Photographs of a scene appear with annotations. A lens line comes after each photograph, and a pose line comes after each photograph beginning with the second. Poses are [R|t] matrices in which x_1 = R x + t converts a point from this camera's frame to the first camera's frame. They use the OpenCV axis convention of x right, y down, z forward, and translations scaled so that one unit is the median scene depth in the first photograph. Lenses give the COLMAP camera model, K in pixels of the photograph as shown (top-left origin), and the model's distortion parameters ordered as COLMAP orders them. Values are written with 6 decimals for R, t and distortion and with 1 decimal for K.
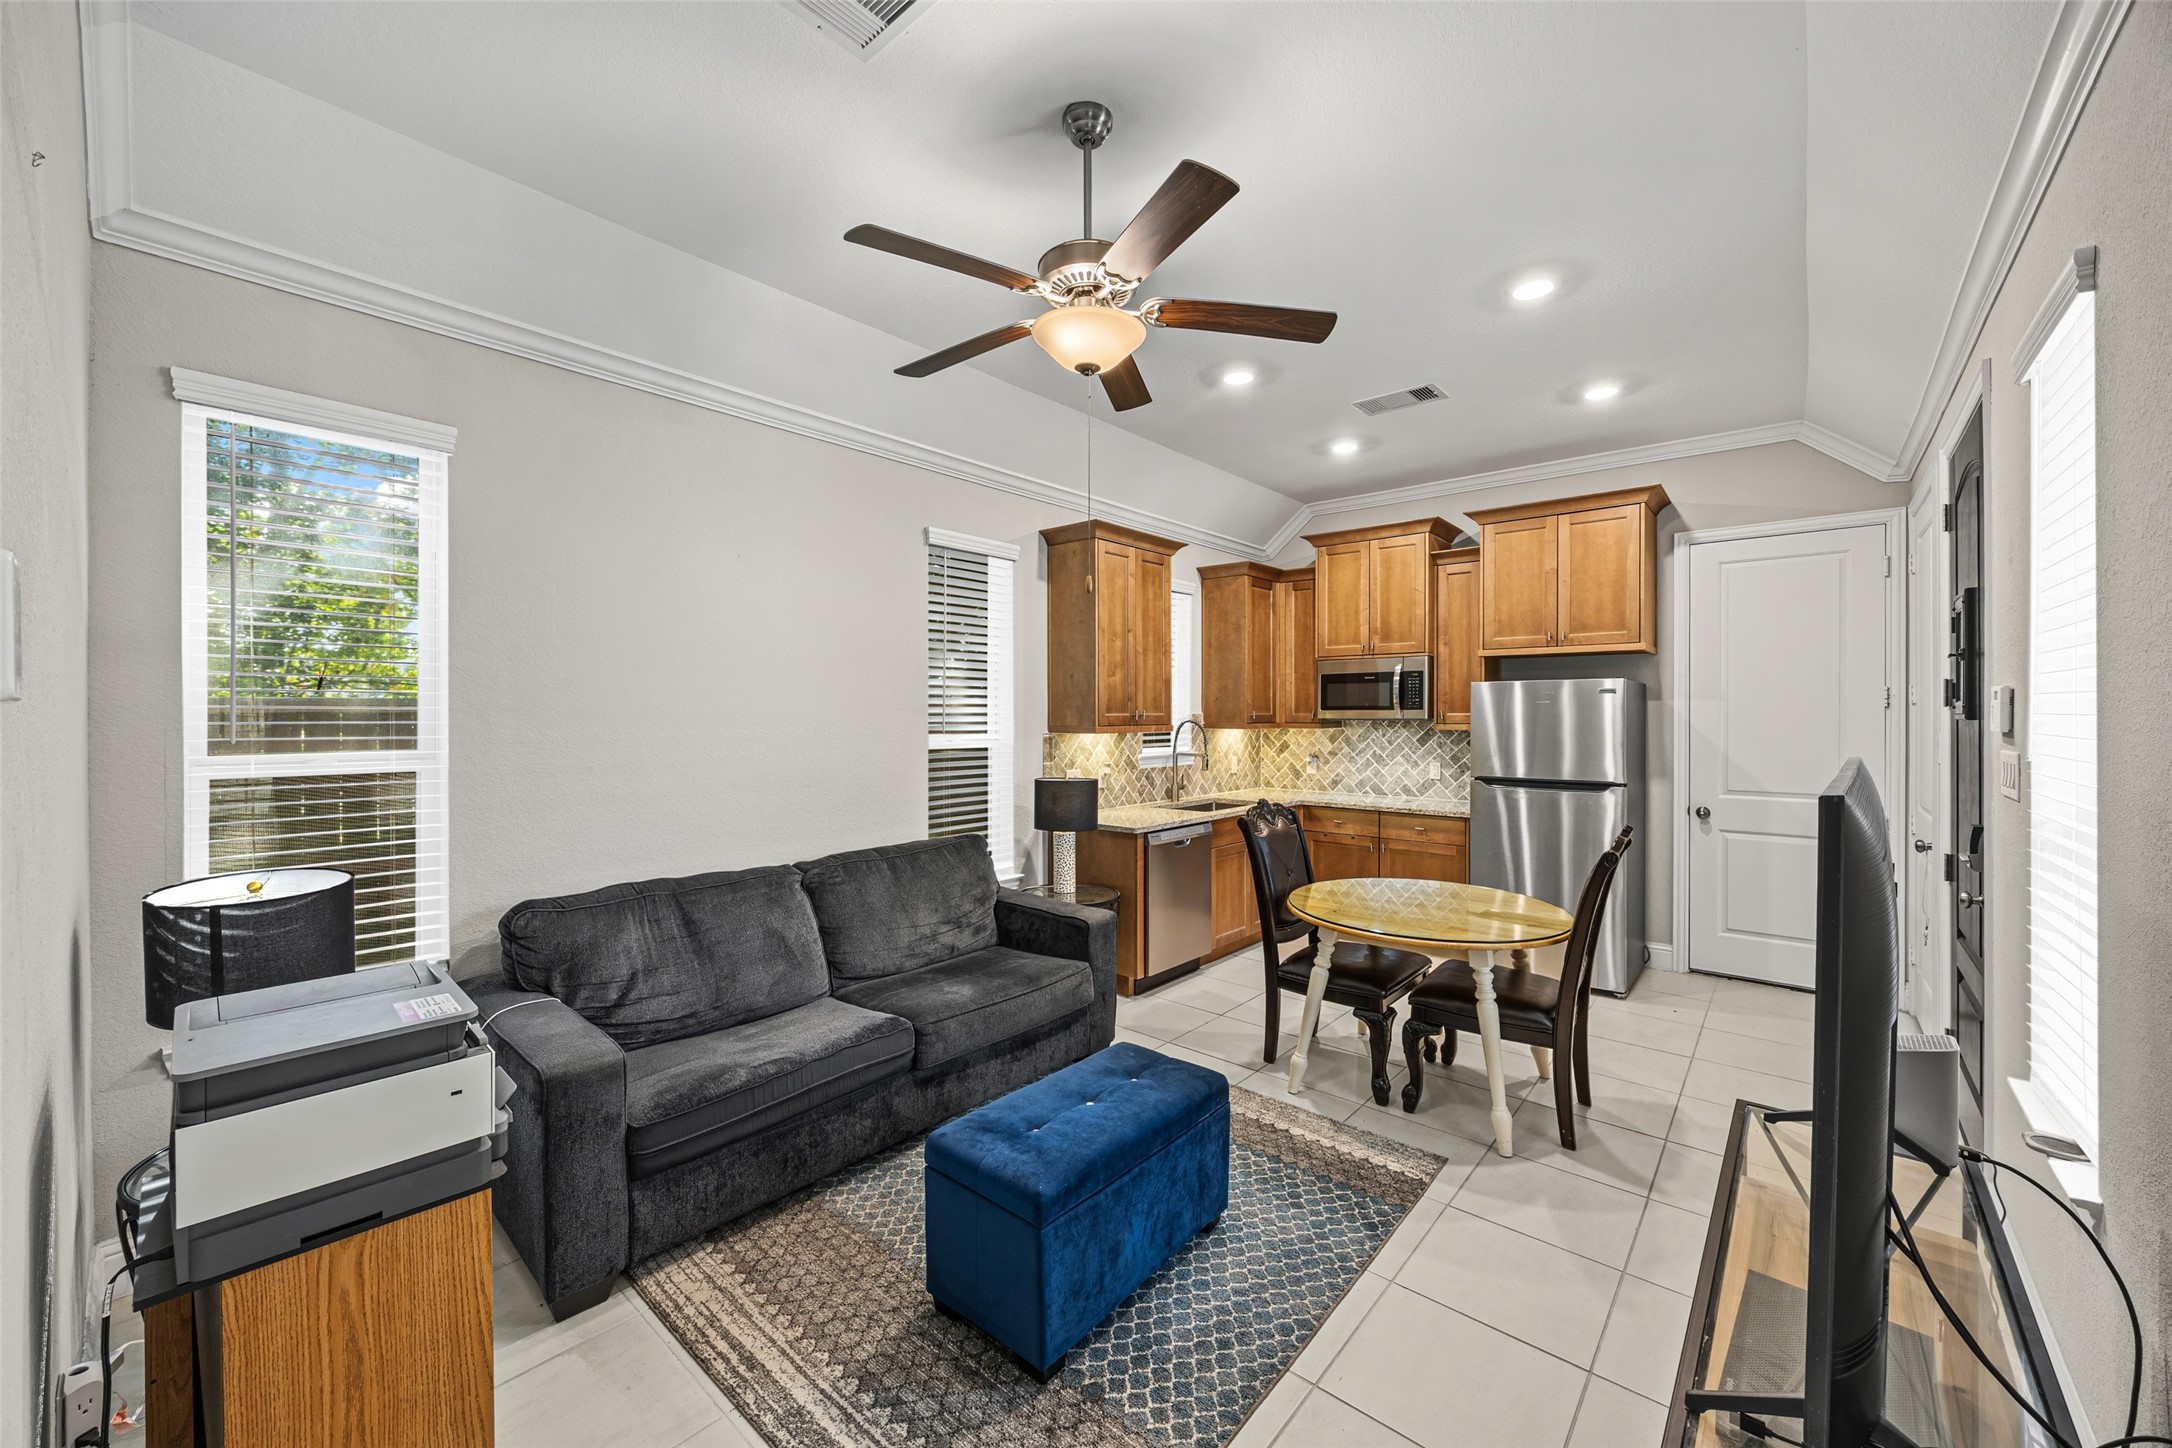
lens RADIAL K [[837.6, 0, 1077.2], [0, 837.6, 710.7], [0, 0, 1]] dist [-0.008537, -0.000085]
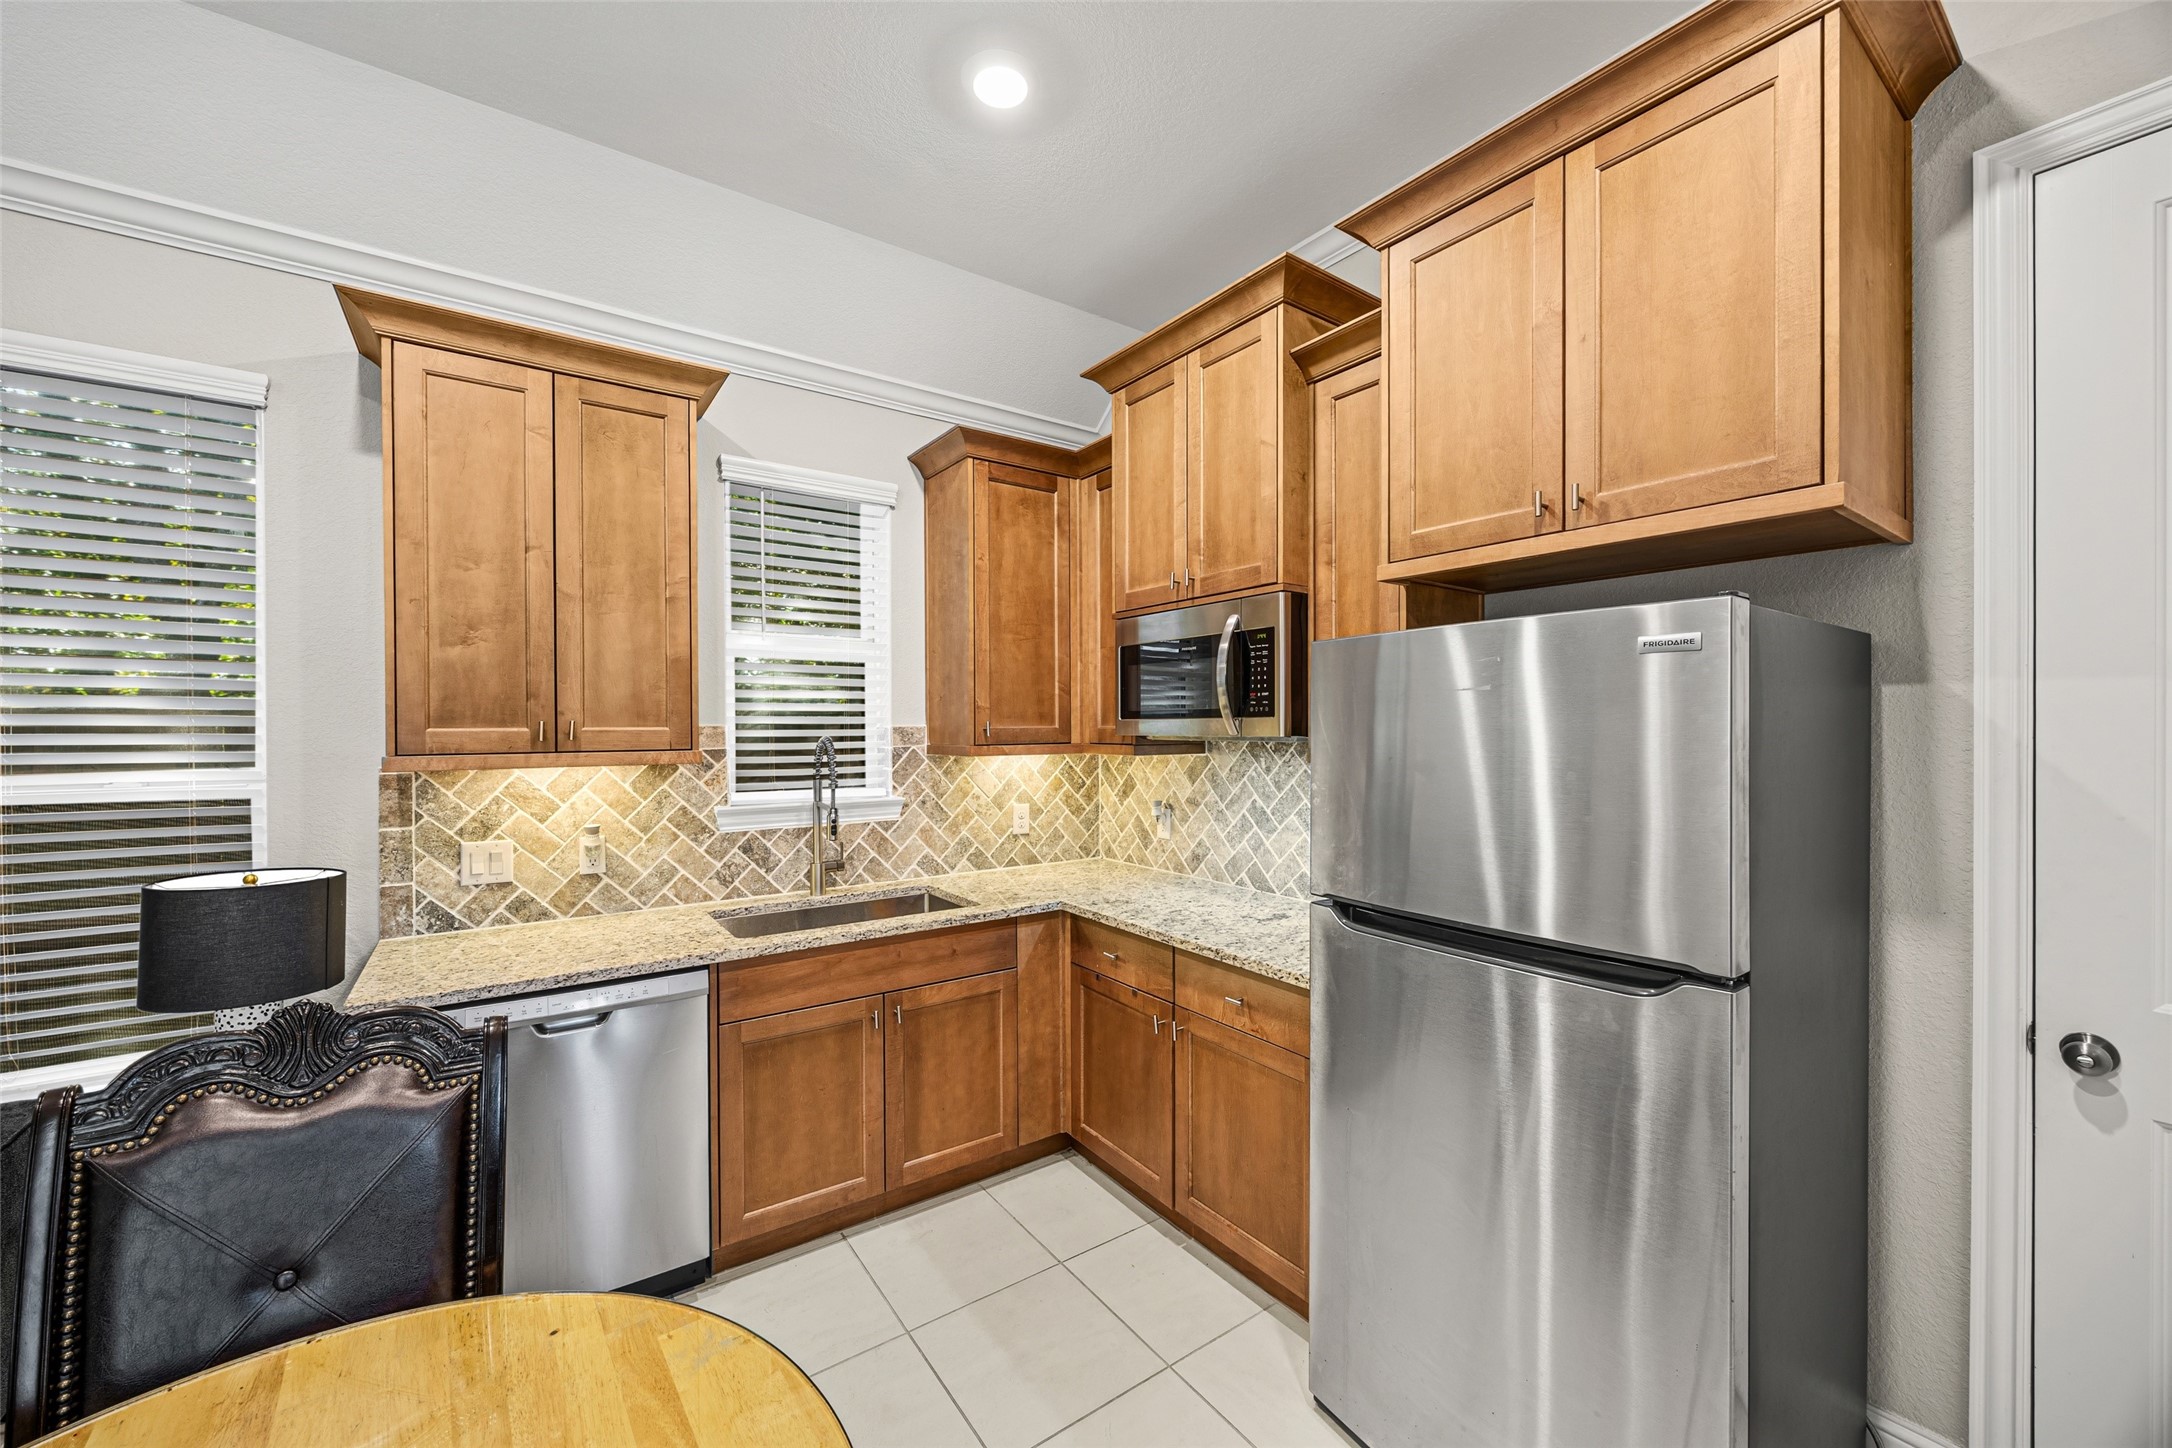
lens RADIAL K [[830.0, 0, 1082.3], [0, 830.0, 724.8], [0, 0, 1]] dist [-0.006653, -0.000065]
pose [[0.970598, -0.002880, -0.240688, 0.414357], [0.003724, 0.999988, 0.003052, 0.001204], [0.240676, -0.003858, 0.970598, 0.551867]]
